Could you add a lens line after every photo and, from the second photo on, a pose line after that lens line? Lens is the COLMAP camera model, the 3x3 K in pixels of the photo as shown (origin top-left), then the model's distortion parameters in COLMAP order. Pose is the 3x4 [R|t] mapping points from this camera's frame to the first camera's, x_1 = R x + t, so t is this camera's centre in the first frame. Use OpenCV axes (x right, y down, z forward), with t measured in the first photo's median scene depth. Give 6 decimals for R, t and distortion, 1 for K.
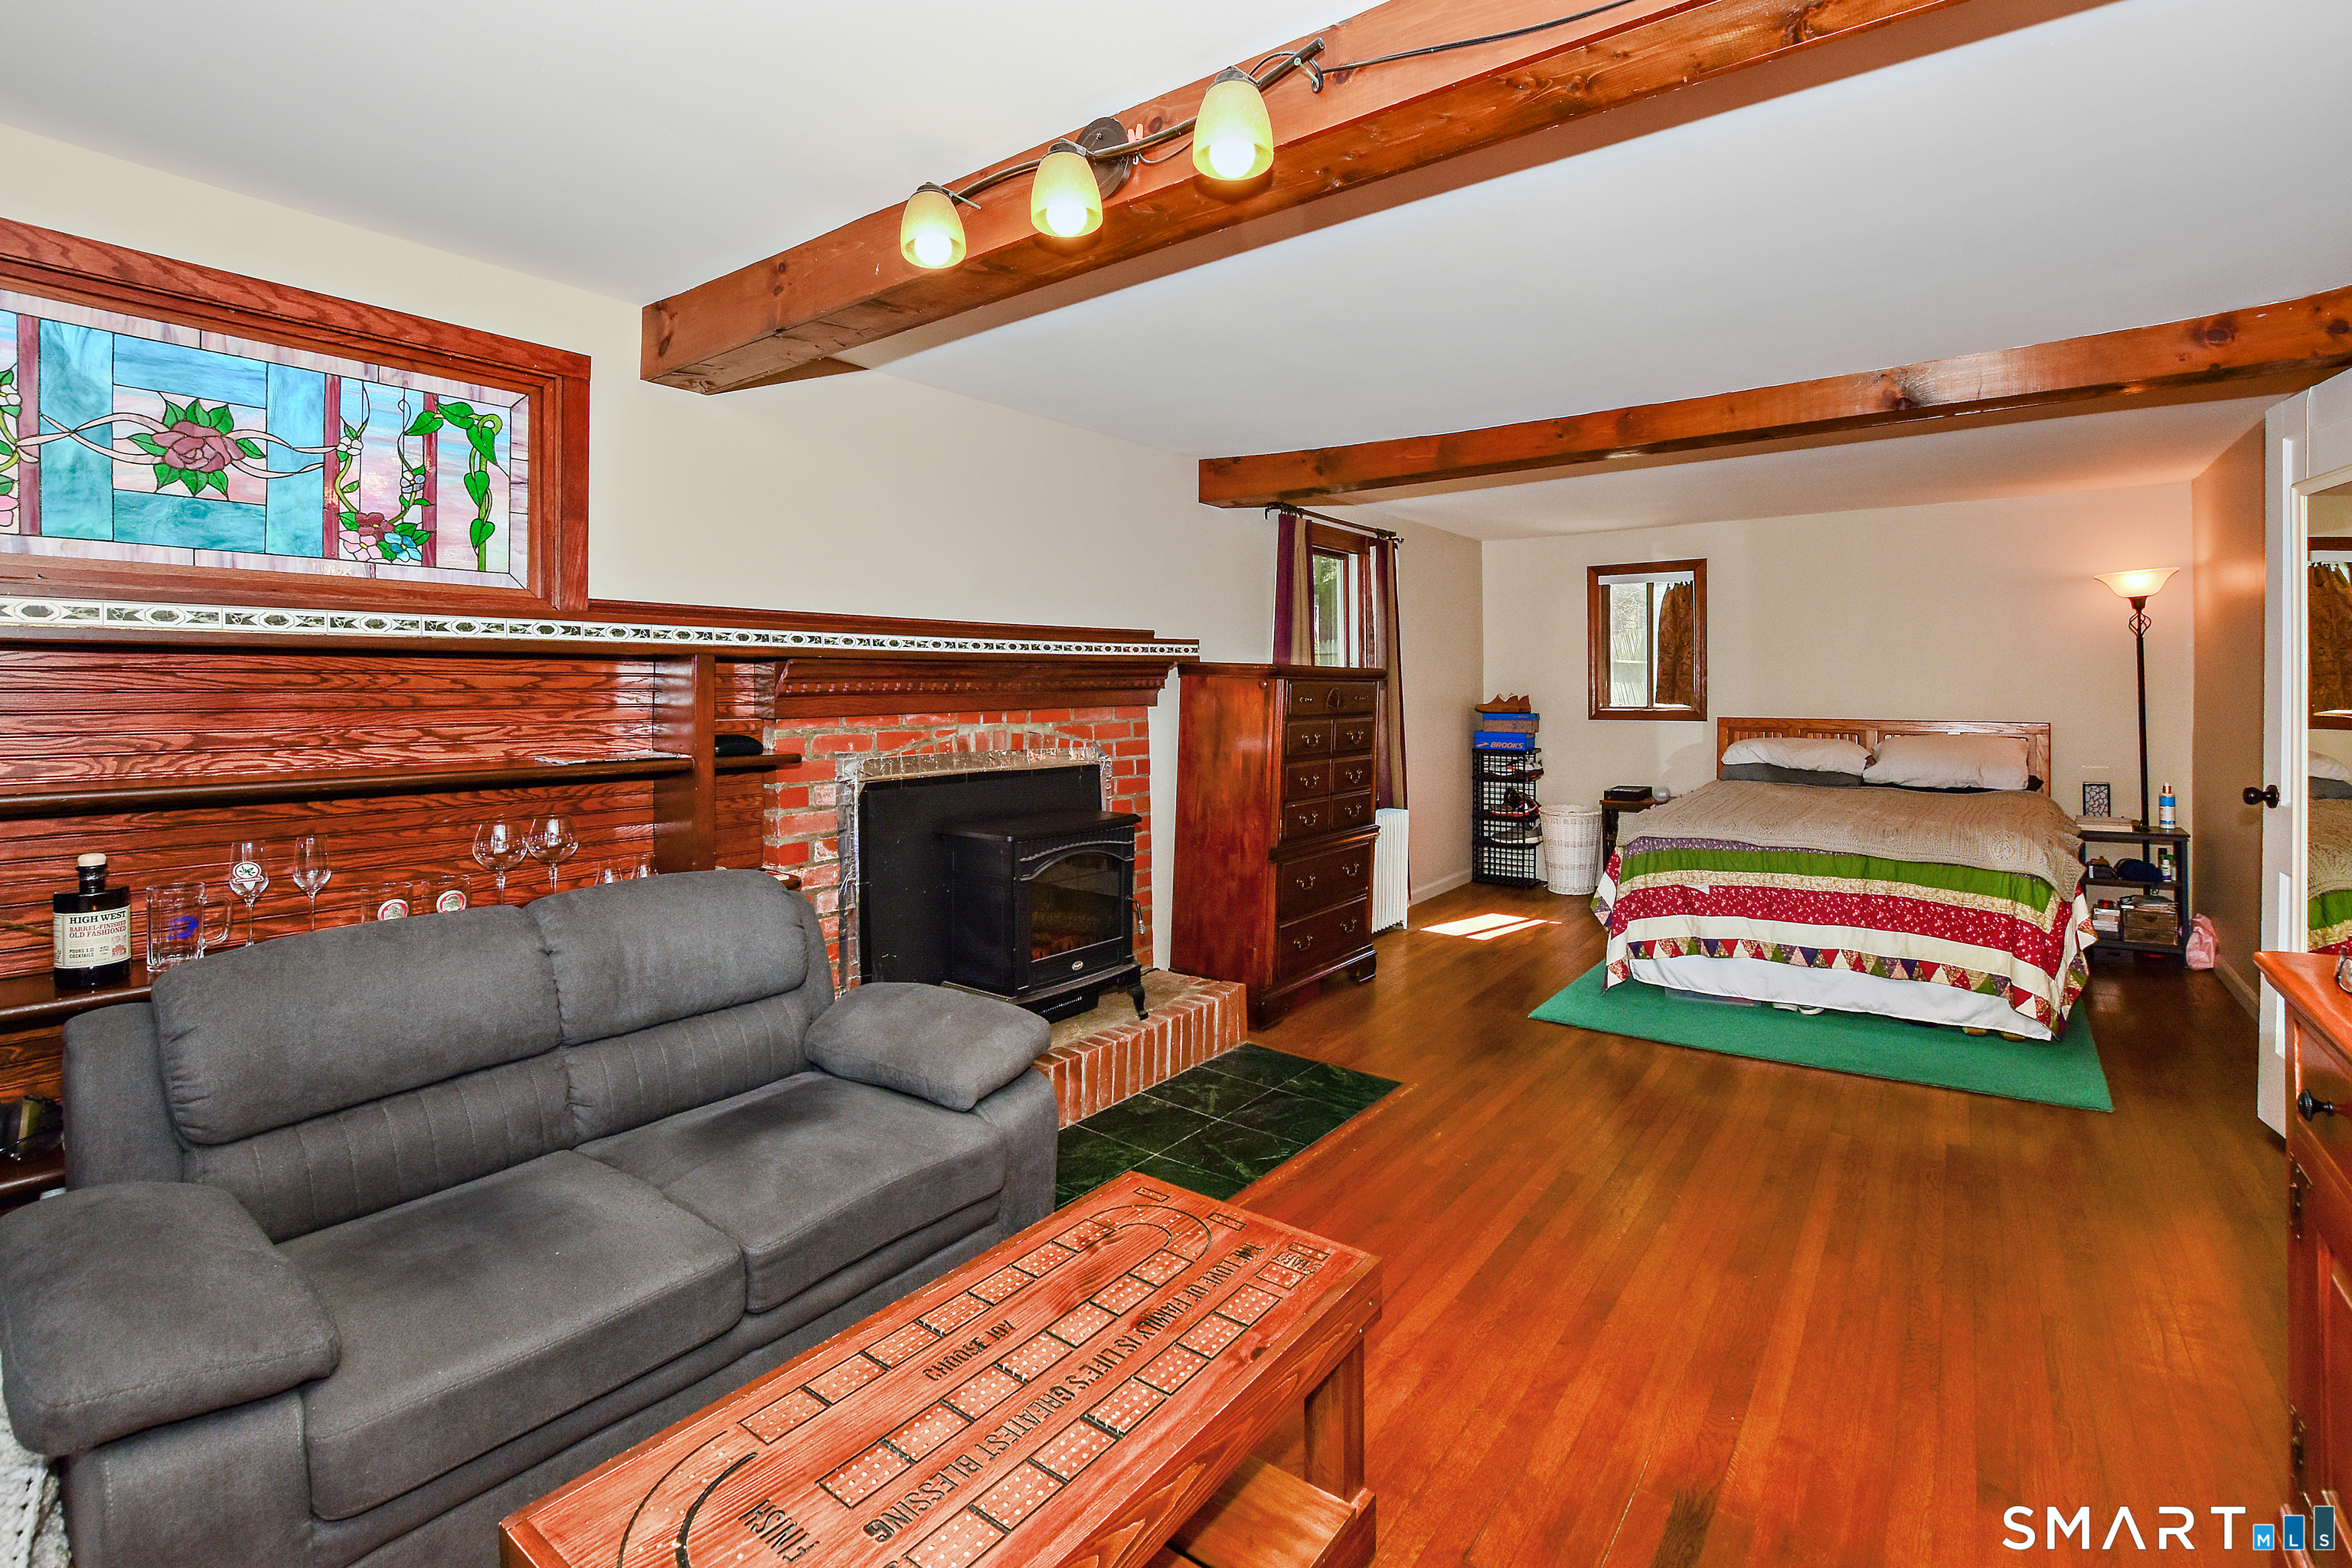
lens RADIAL K [[1064.6, 0, 1190.5], [0, 1064.6, 680.0], [0, 0, 1]] dist [-0.022228, 0.000587]
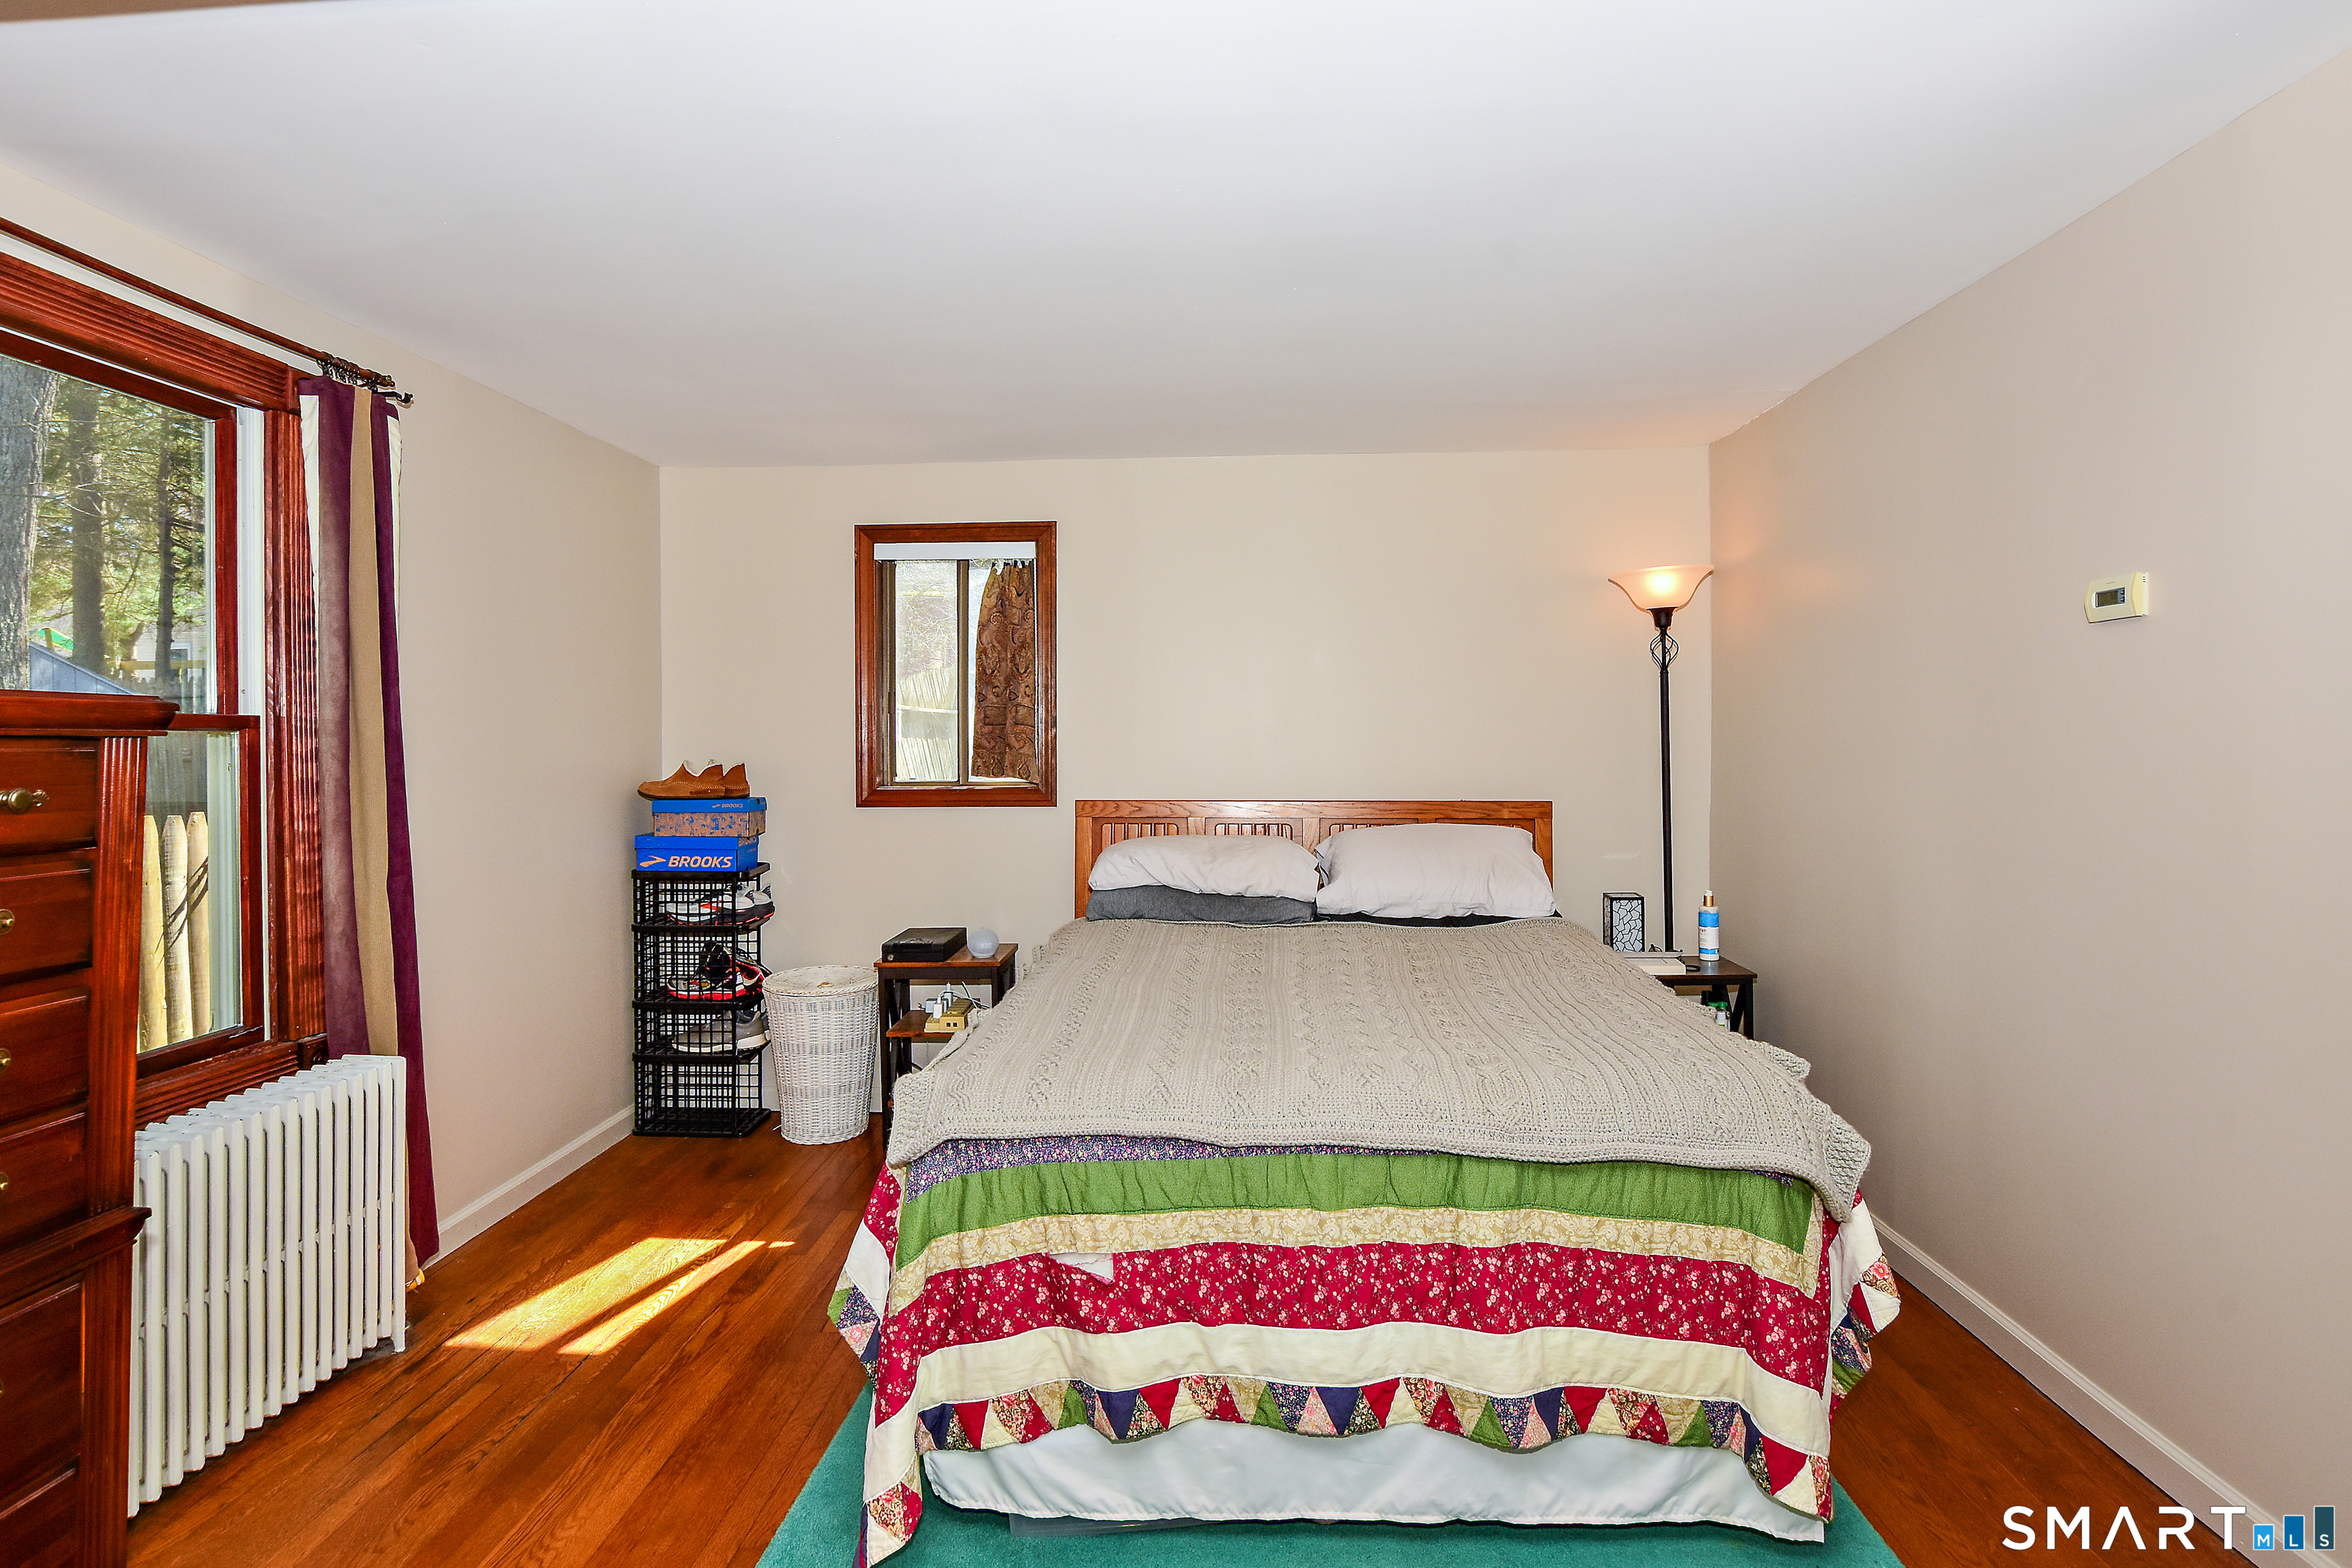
lens RADIAL K [[1212.7, 0, 1173.2], [0, 1212.7, 727.1], [0, 0, 1]] dist [-0.030201, 0.010226]
pose [[0.833023, 0.002189, 0.553234, 0.217448], [0.001143, 0.999983, -0.005677, -0.000063], [-0.553238, 0.005361, 0.833006, 0.512344]]
